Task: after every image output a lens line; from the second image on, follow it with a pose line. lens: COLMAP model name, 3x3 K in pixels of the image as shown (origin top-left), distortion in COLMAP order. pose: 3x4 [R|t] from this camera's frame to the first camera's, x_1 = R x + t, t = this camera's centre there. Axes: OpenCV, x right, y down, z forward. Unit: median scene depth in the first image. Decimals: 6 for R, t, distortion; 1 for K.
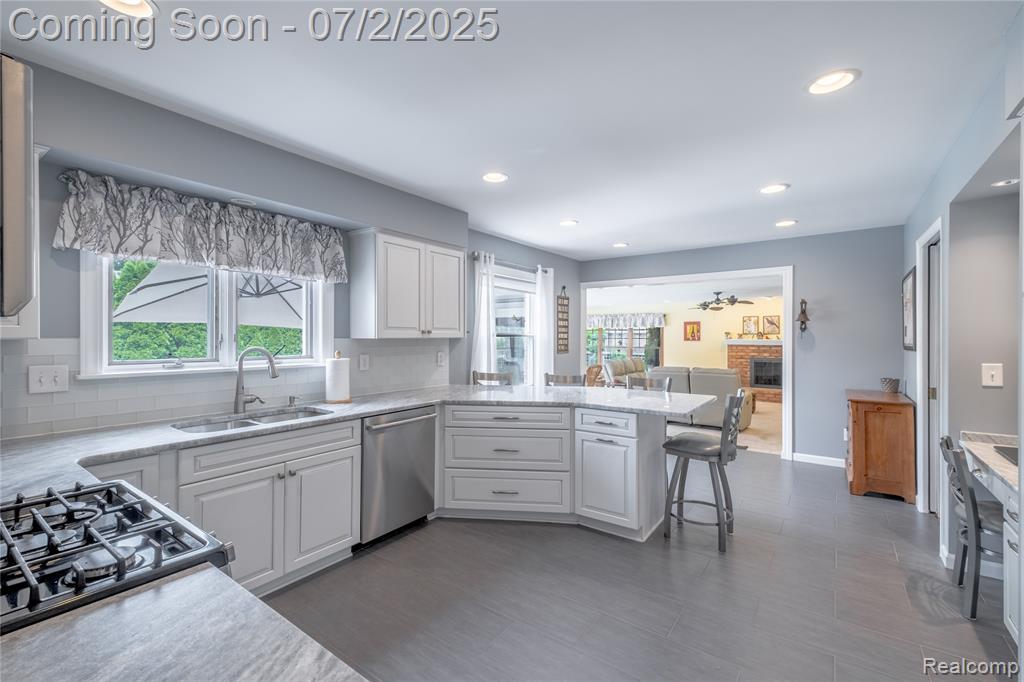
lens RADIAL K [[444.3, 0, 511.7], [0, 444.3, 339.9], [0, 0, 1]] dist [0.016733, -0.004116]
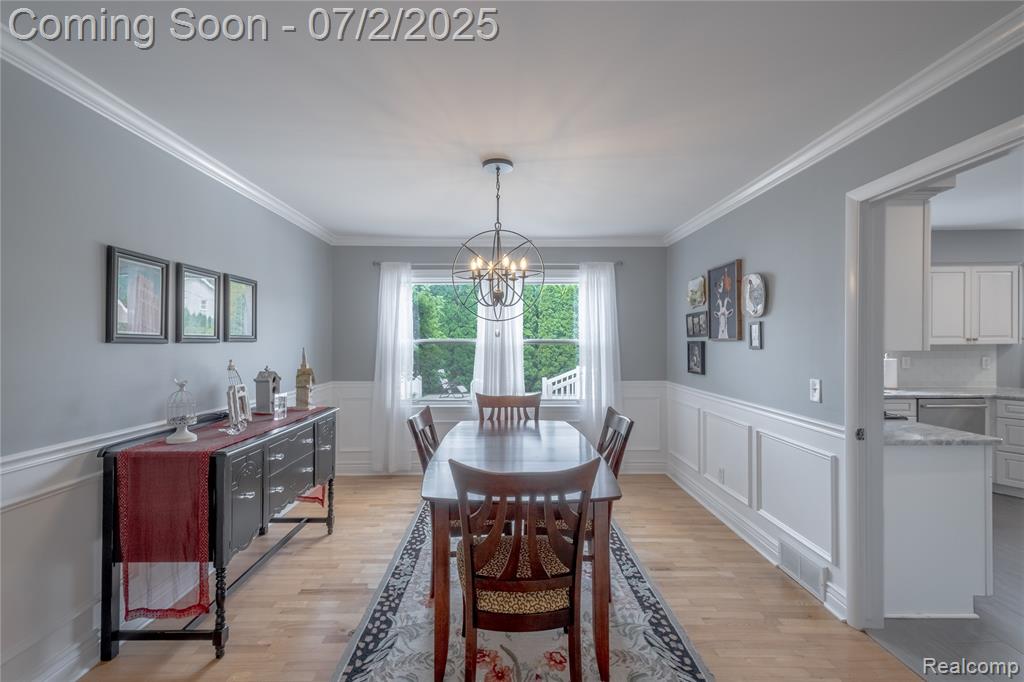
lens RADIAL K [[444.3, 0, 511.5], [0, 444.3, 341.8], [0, 0, 1]] dist [0.016733, -0.004116]
pose [[0.591595, -0.001754, -0.806233, 0.055346], [-0.000170, 0.999997, -0.002300, -0.008407], [0.806235, 0.001498, 0.591593, -0.746739]]
